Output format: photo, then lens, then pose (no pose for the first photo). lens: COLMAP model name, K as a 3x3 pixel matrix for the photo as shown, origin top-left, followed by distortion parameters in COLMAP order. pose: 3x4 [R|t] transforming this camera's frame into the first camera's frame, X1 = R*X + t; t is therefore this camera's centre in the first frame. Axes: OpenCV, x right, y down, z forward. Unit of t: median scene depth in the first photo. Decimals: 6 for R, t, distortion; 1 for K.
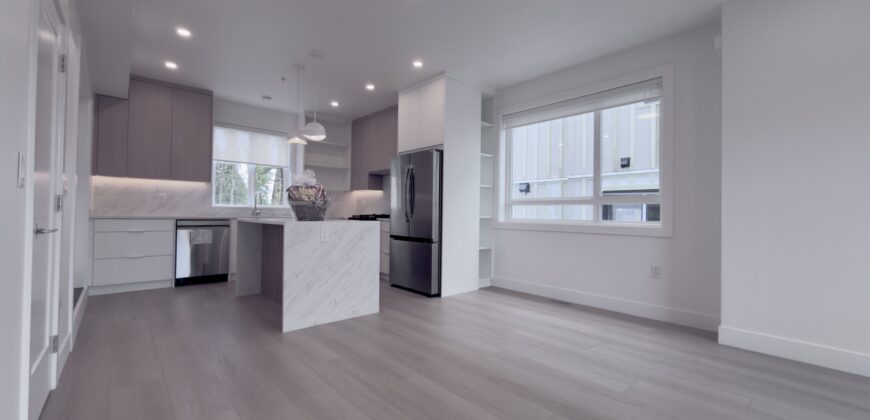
lens RADIAL K [[347.8, 0, 434.8], [0, 347.8, 208.7], [0, 0, 1]] dist [0.001316, 0.000250]
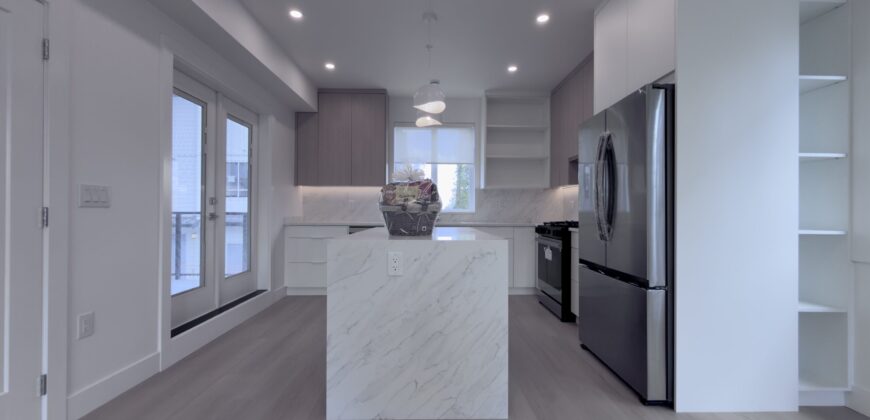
lens RADIAL K [[347.8, 0, 433.7], [0, 347.8, 209.7], [0, 0, 1]] dist [0.001316, 0.000250]
pose [[0.755087, -0.013830, -0.655479, 0.072851], [0.013914, 0.999890, -0.005069, -0.006991], [0.655477, -0.005293, 0.755196, 0.407546]]
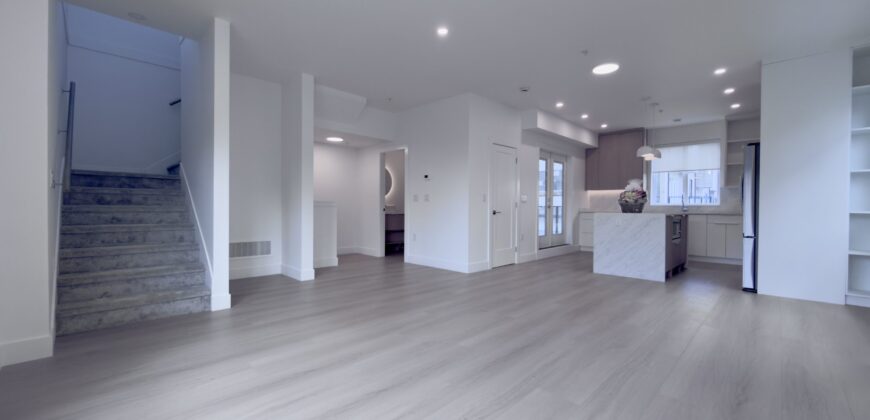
lens RADIAL K [[347.8, 0, 440.9], [0, 347.8, 211.1], [0, 0, 1]] dist [0.001316, 0.000250]
pose [[0.071448, -0.002266, -0.997442, 0.831617], [0.007744, 0.999969, -0.001717, 0.015942], [0.997414, -0.007601, 0.071464, 0.040215]]
